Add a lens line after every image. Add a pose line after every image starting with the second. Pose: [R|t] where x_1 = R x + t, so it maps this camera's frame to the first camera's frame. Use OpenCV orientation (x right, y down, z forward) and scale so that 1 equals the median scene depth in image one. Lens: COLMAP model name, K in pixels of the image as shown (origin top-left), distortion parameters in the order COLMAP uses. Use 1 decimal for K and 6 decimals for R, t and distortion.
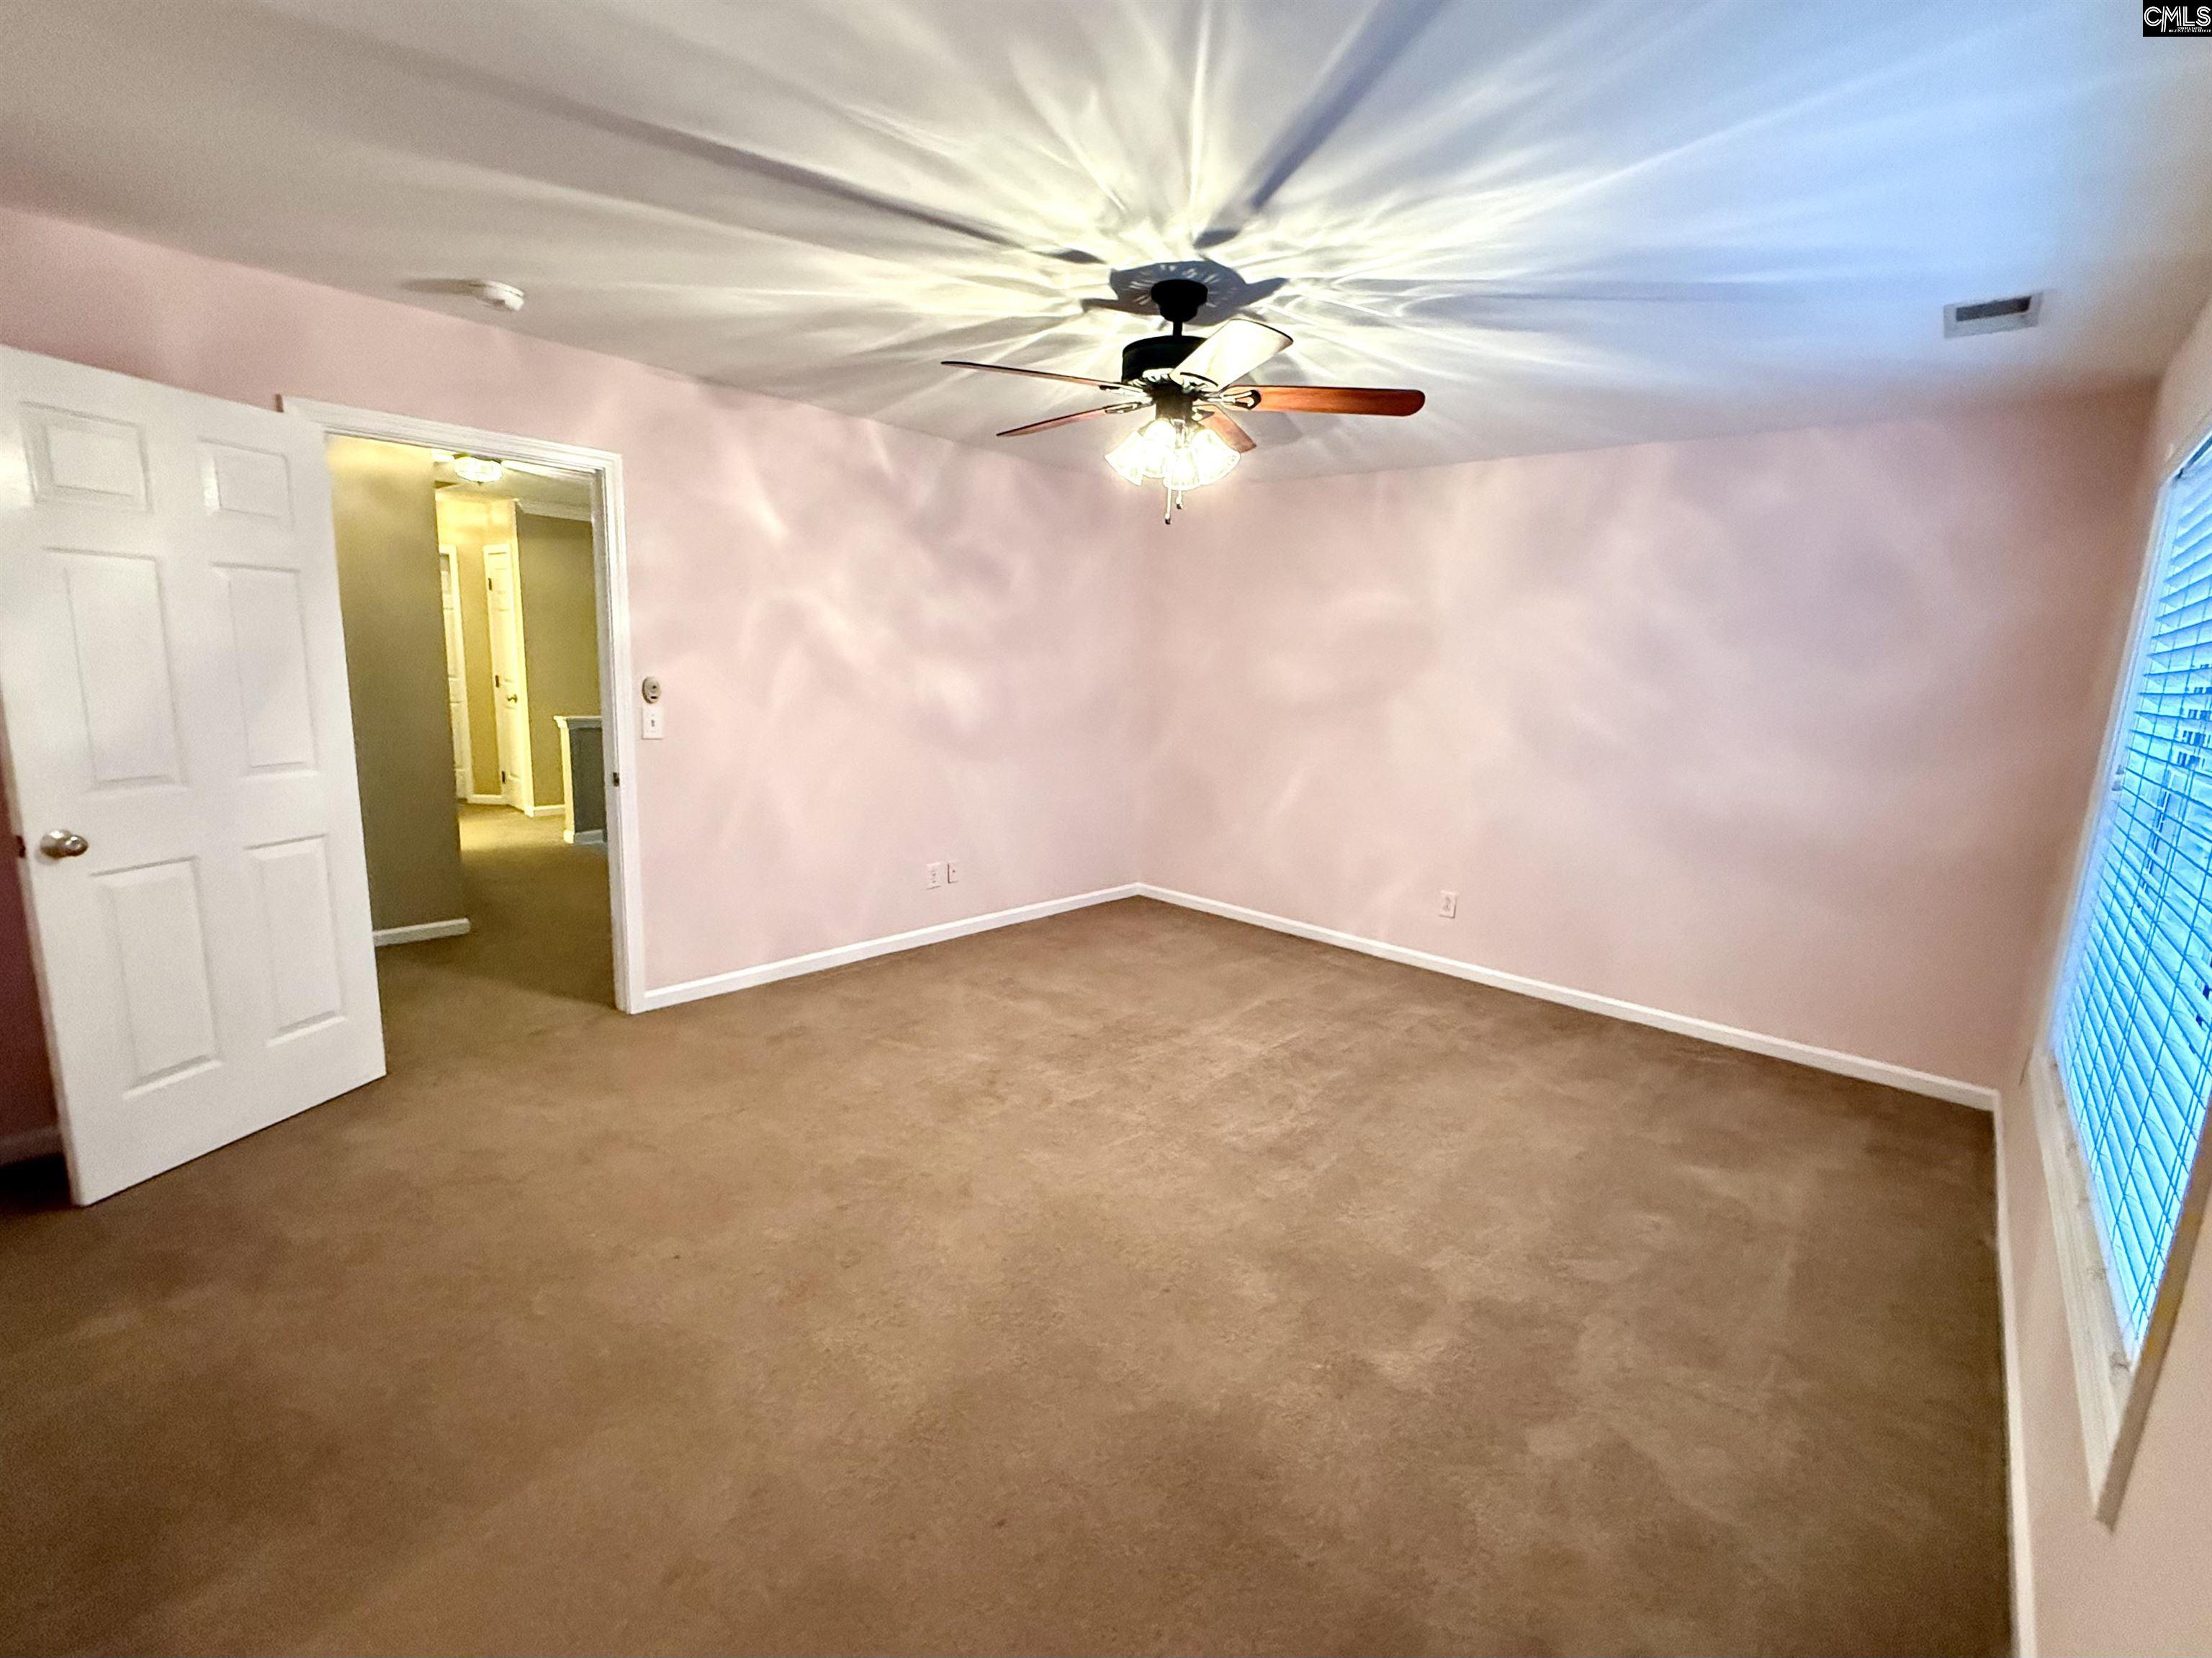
lens RADIAL K [[953.5, 0, 1118.8], [0, 953.5, 834.6], [0, 0, 1]] dist [0.002522, -0.000010]
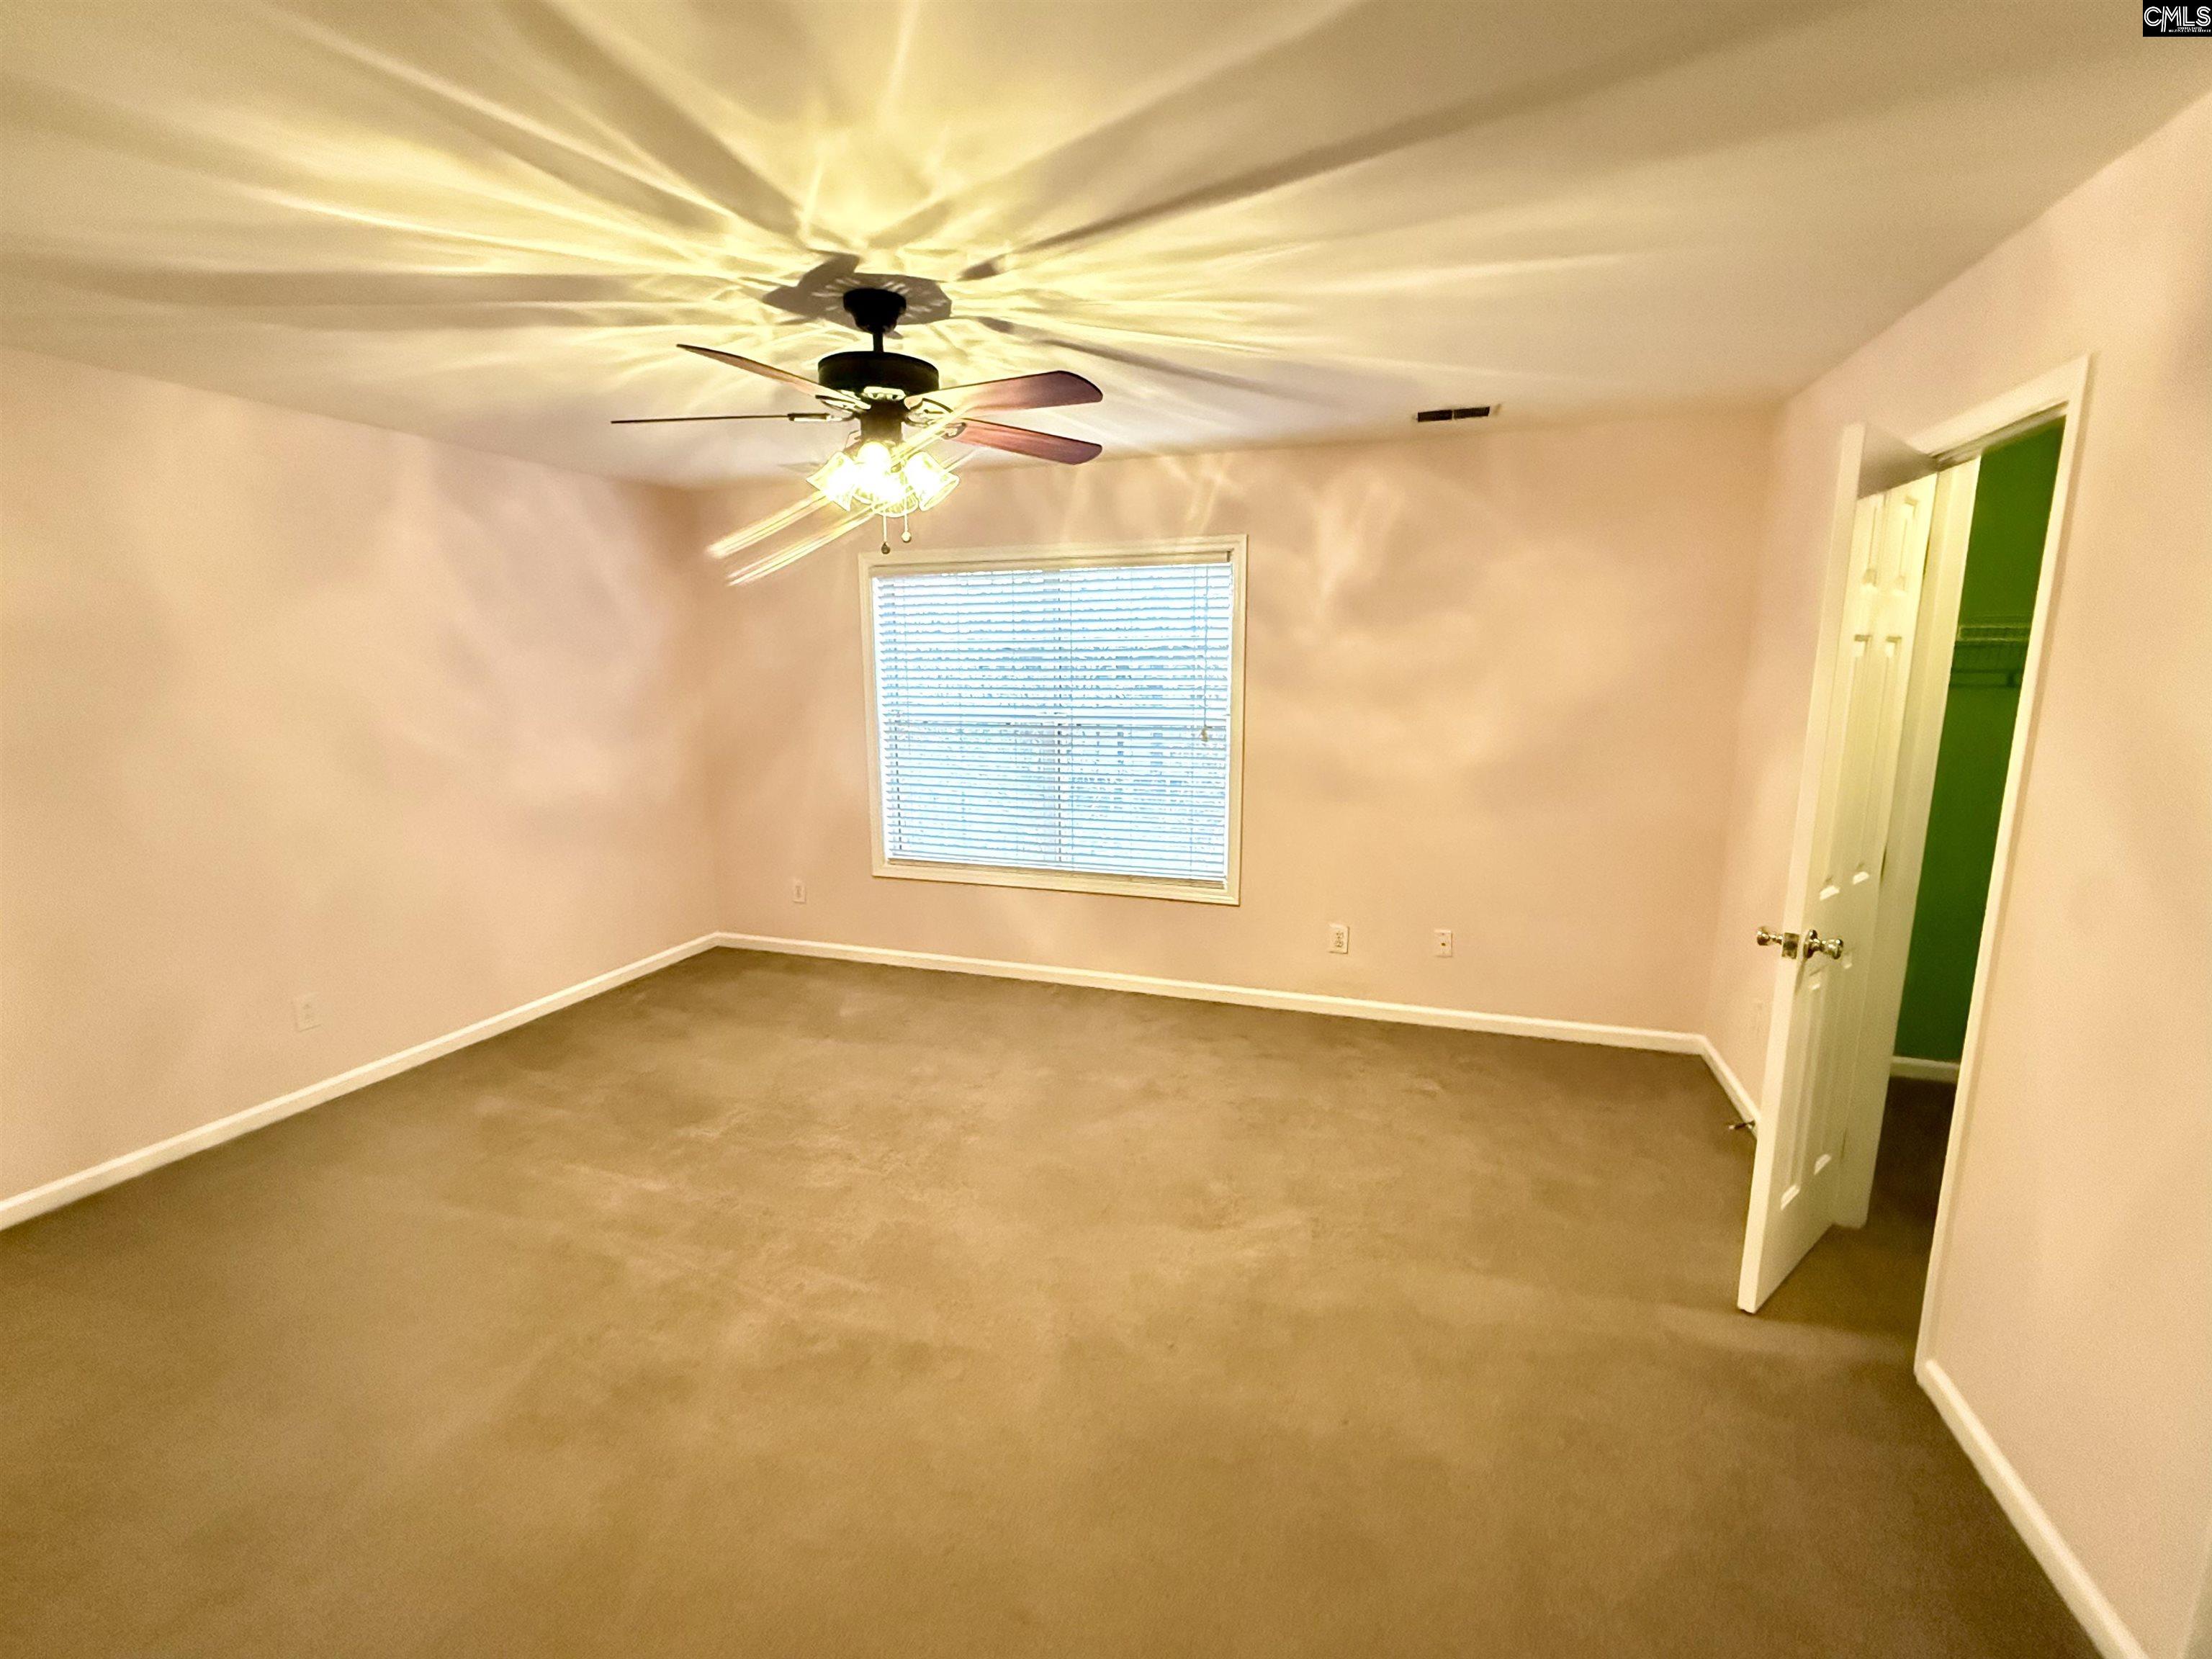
lens RADIAL K [[954.8, 0, 1103.2], [0, 954.8, 833.7], [0, 0, 1]] dist [0.002936, -0.000323]
pose [[-0.379186, -0.201110, 0.903201, -0.932207], [0.157471, 0.947832, 0.277158, -0.292834], [-0.911823, 0.247322, -0.327736, 1.193866]]
